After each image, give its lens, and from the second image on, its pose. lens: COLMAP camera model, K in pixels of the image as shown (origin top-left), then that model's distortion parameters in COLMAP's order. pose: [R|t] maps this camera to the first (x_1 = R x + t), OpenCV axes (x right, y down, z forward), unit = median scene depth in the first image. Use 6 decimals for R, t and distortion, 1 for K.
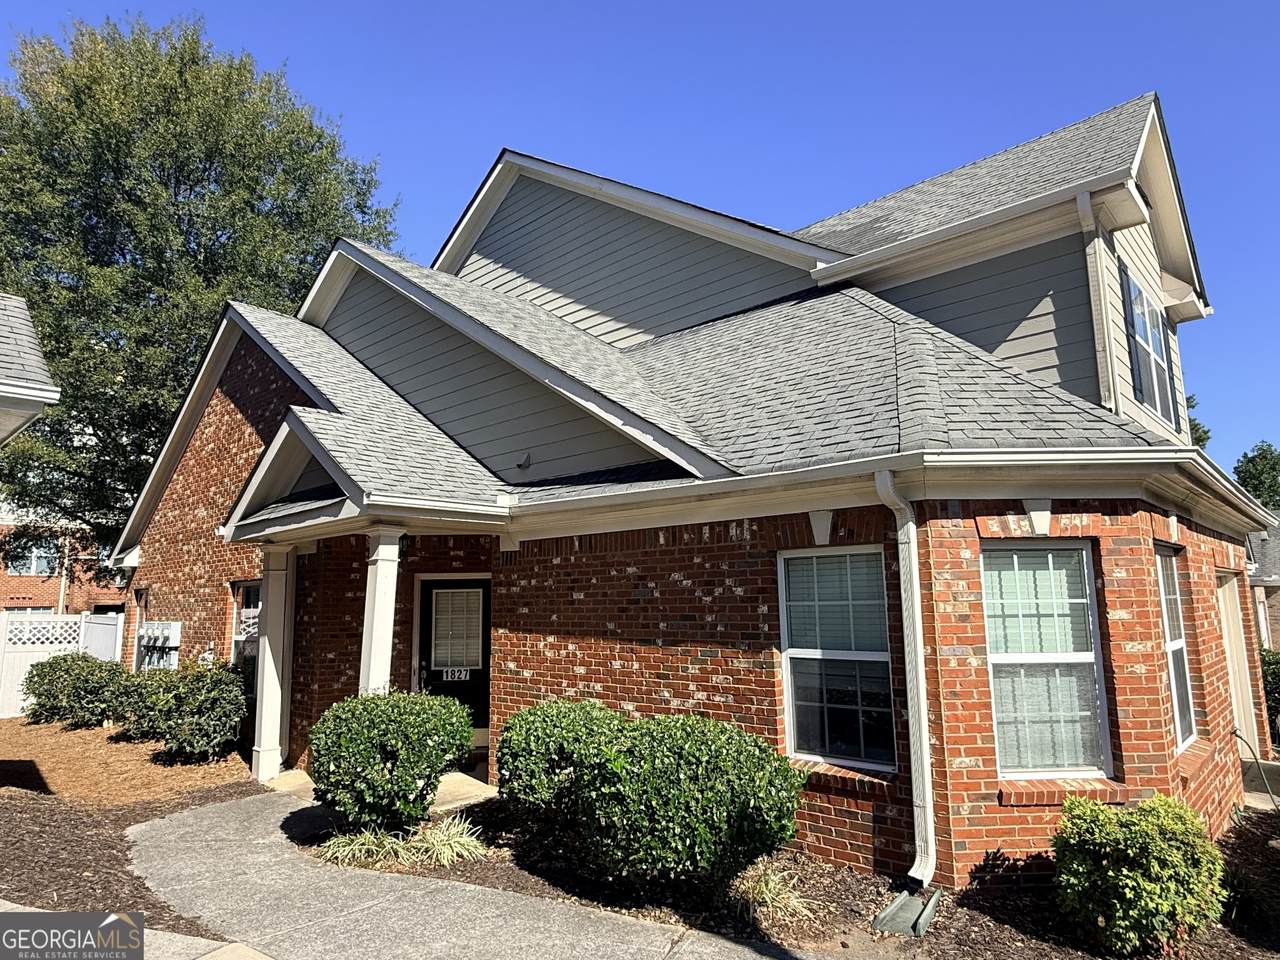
lens RADIAL K [[770.3, 0, 640.7], [0, 770.3, 480.1], [0, 0, 1]] dist [0.001922, -0.001987]
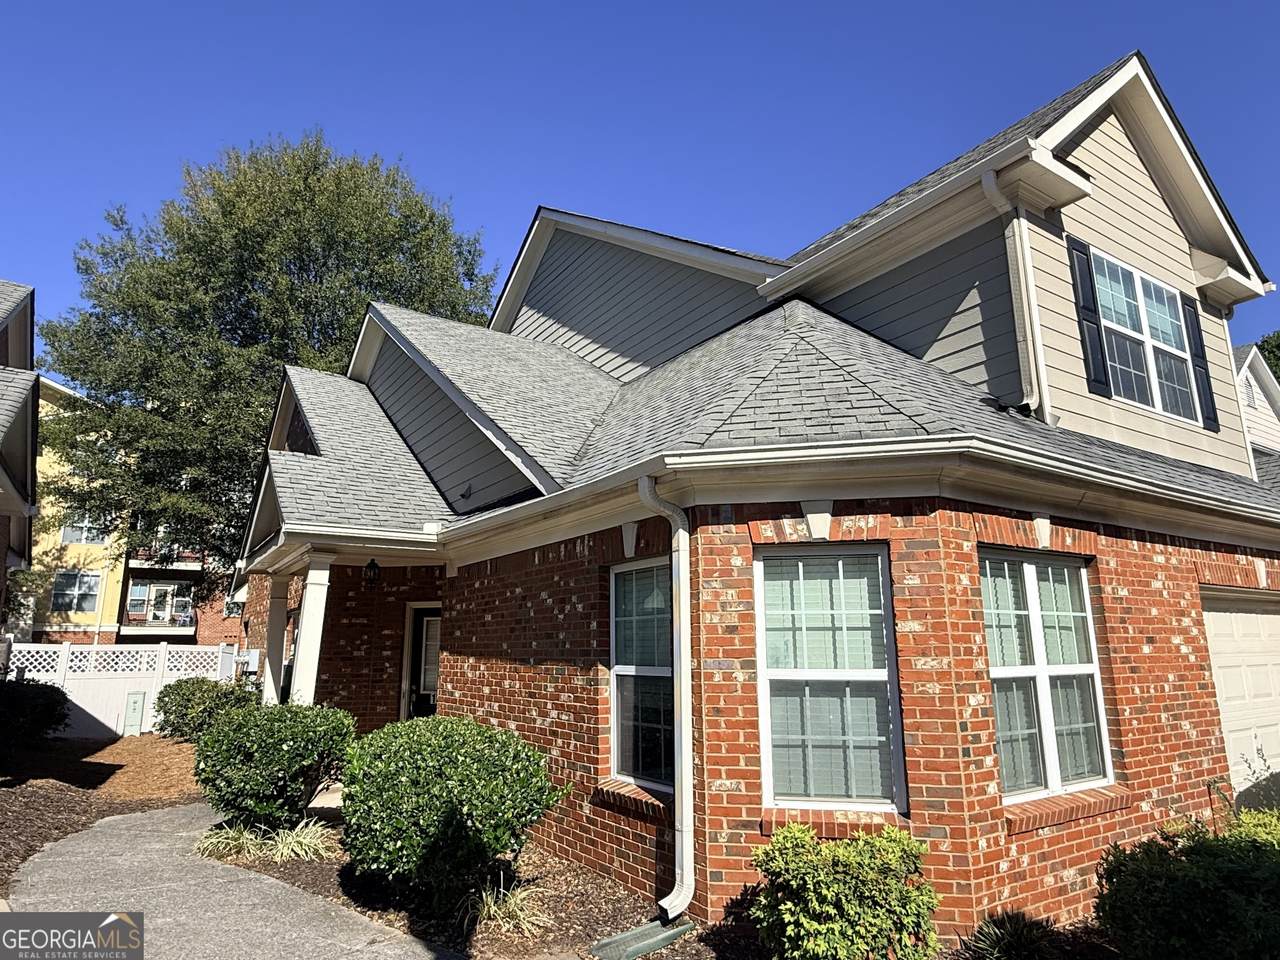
lens RADIAL K [[770.3, 0, 641.0], [0, 770.3, 478.2], [0, 0, 1]] dist [0.001922, -0.001987]
pose [[0.970474, -0.042677, -0.237401, 0.451066], [0.027924, 0.997484, -0.065165, 0.044377], [0.239585, 0.056612, 0.969223, 0.043764]]
